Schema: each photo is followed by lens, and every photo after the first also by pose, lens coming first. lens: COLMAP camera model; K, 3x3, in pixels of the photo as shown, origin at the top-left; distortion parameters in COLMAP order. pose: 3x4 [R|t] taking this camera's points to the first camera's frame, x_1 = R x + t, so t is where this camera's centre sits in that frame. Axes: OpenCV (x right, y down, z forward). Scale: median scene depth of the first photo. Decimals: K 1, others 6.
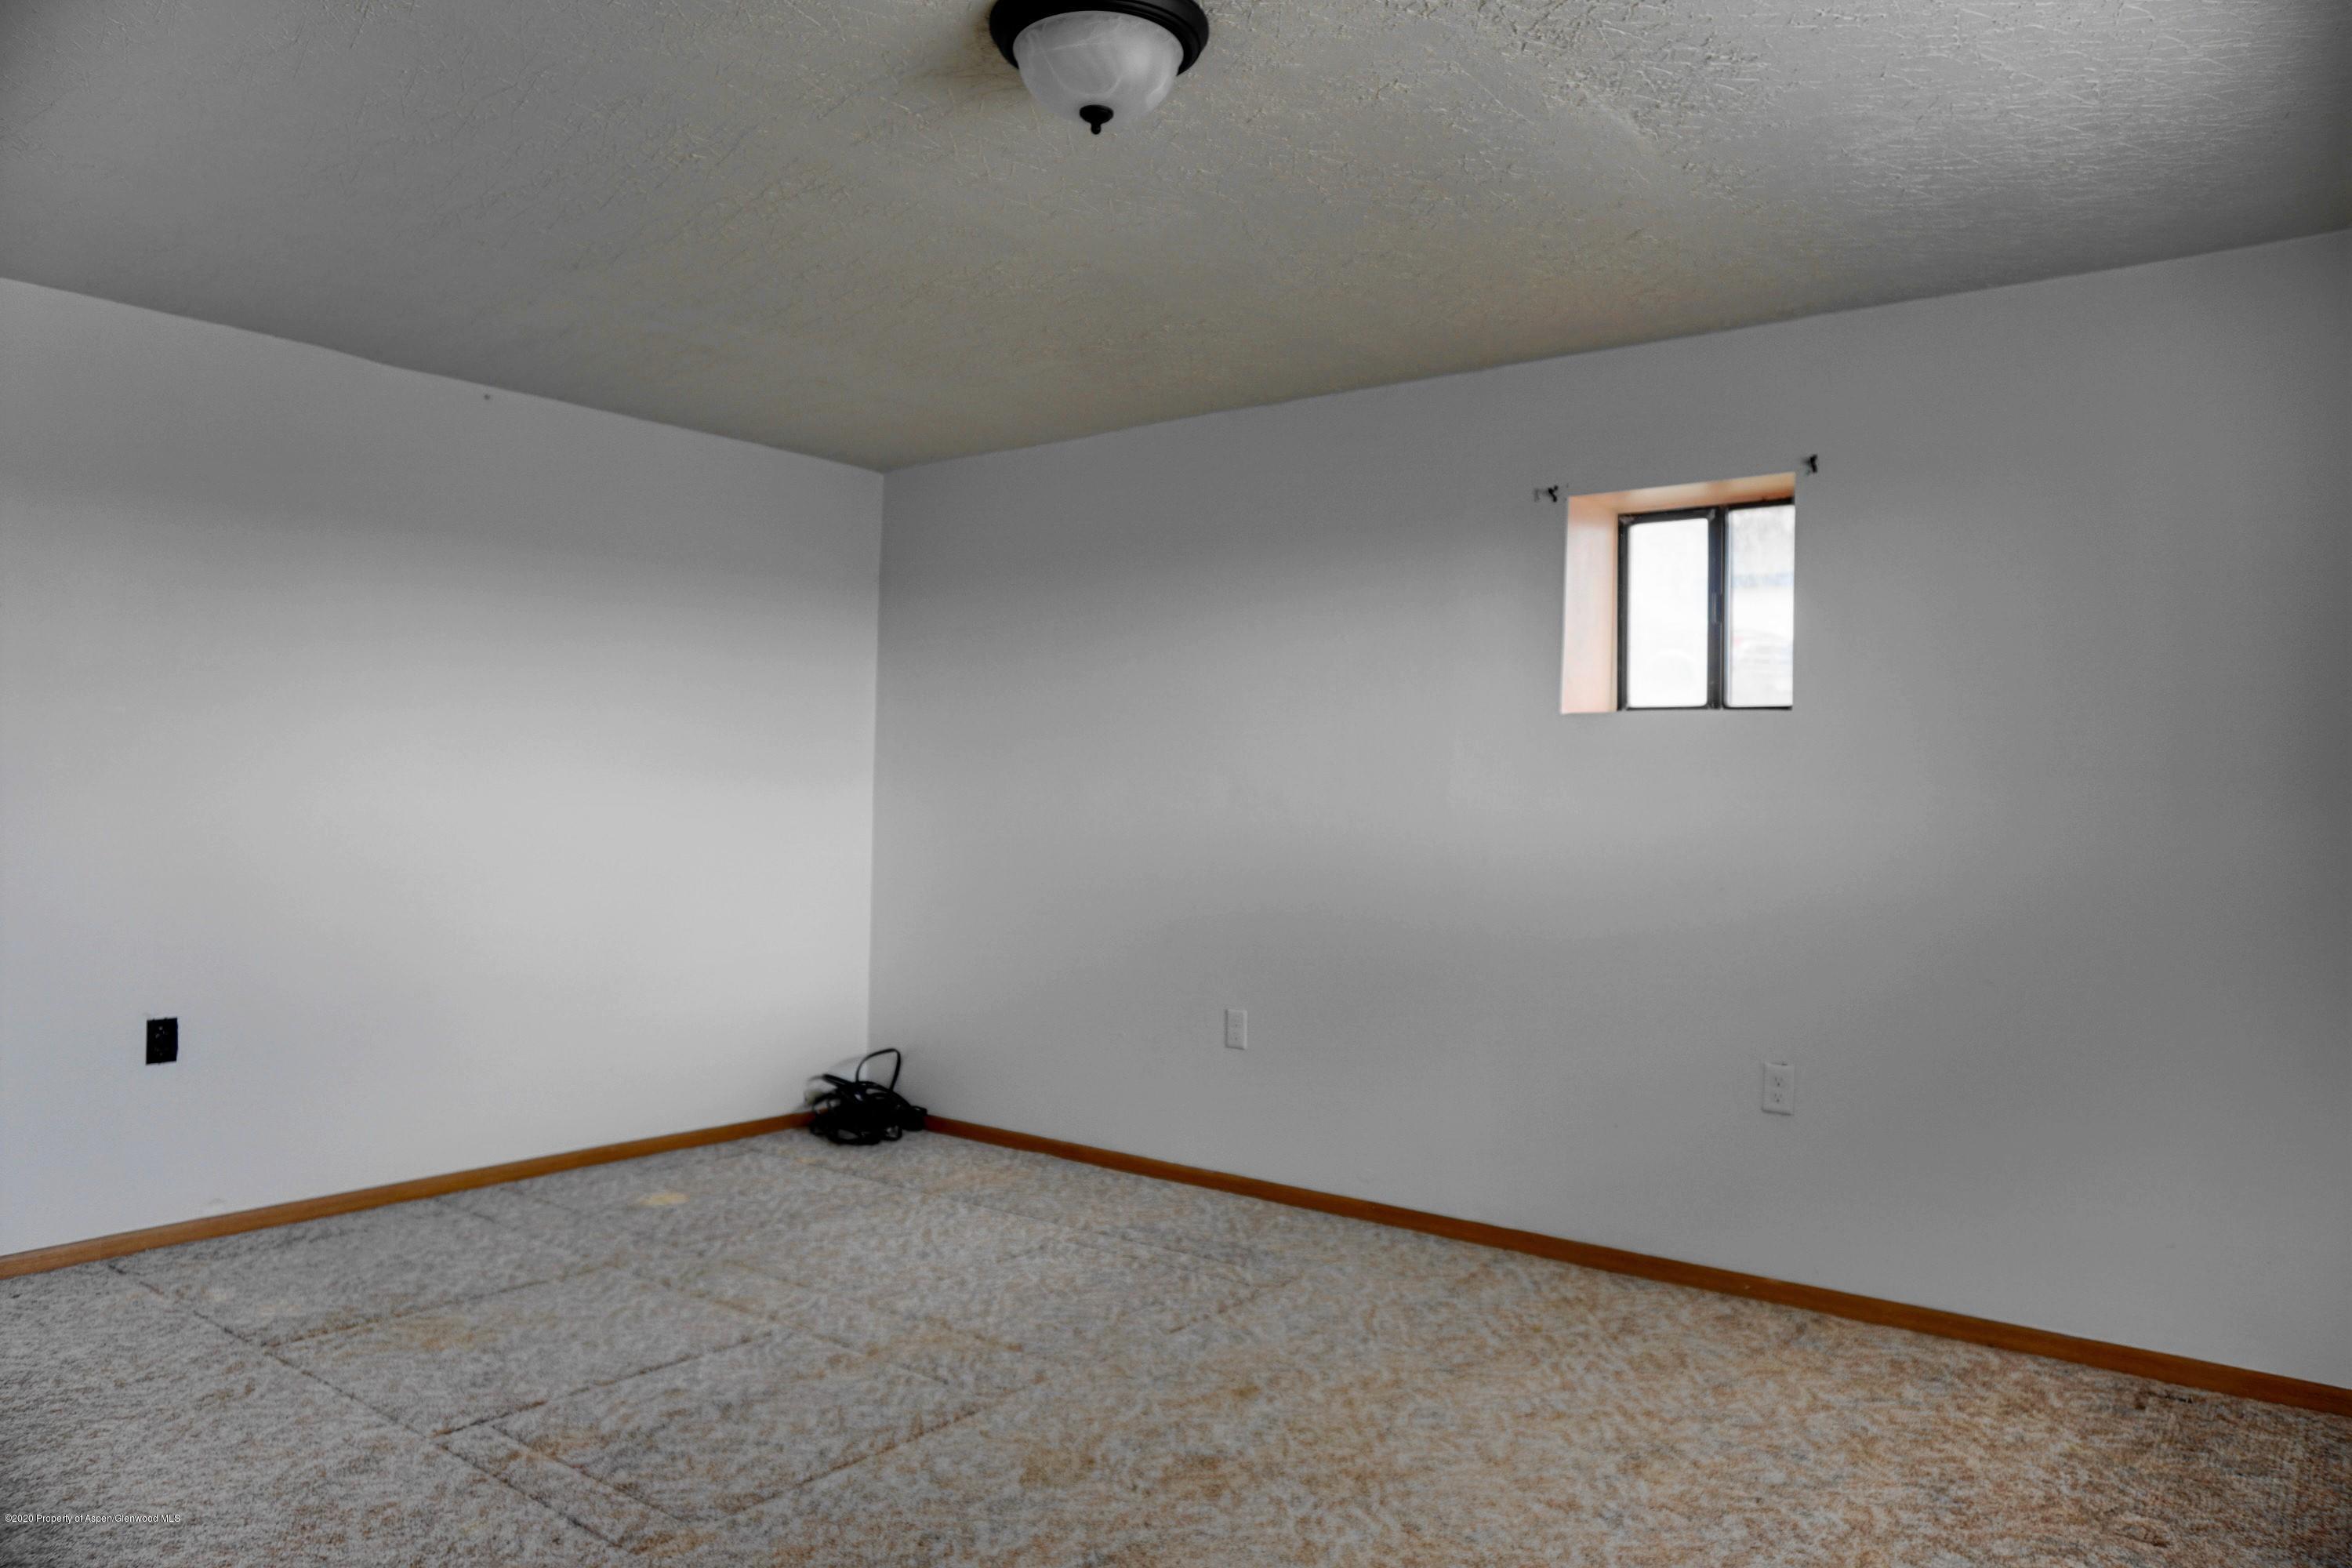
lens RADIAL K [[1606.2, 0, 1173.7], [0, 1606.2, 783.1], [0, 0, 1]] dist [-0.032737, 0.005432]
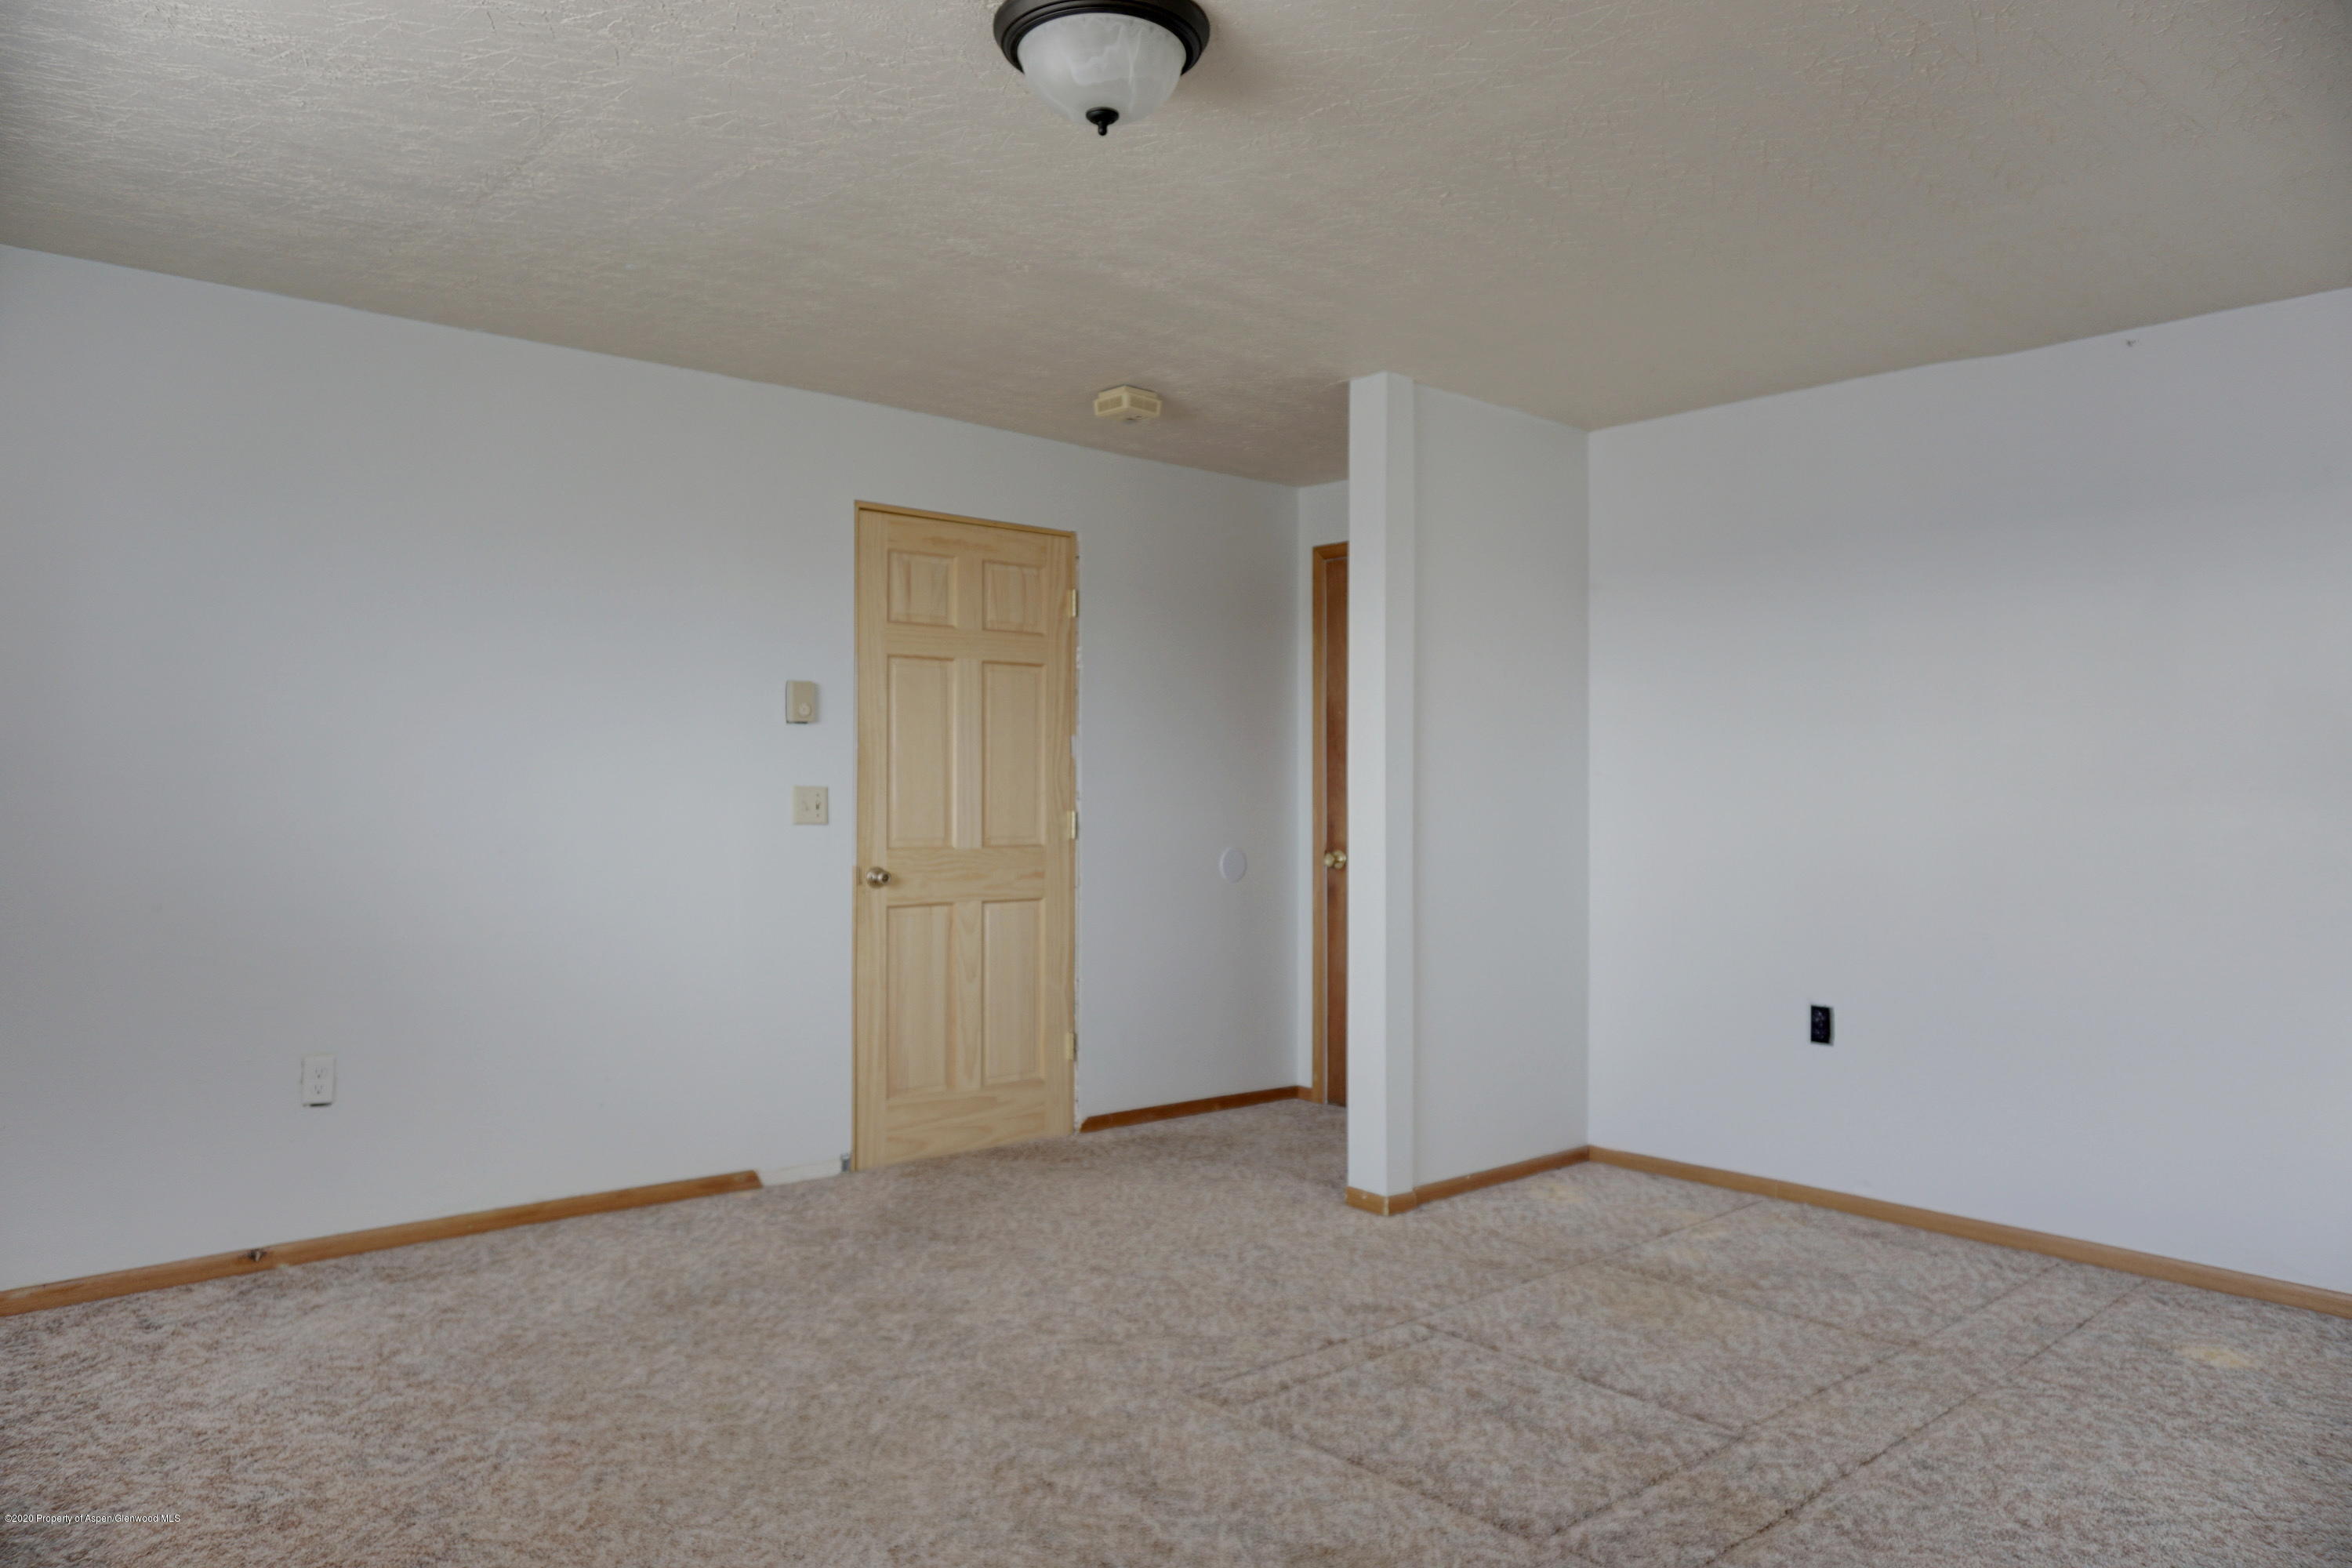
lens RADIAL K [[1606.2, 0, 1174.1], [0, 1606.2, 787.4], [0, 0, 1]] dist [-0.032737, 0.005432]
pose [[-0.205366, -0.015820, -0.978557, 0.696956], [-0.005756, 0.999872, -0.014957, 0.015297], [0.978668, 0.002561, -0.205431, 0.943102]]
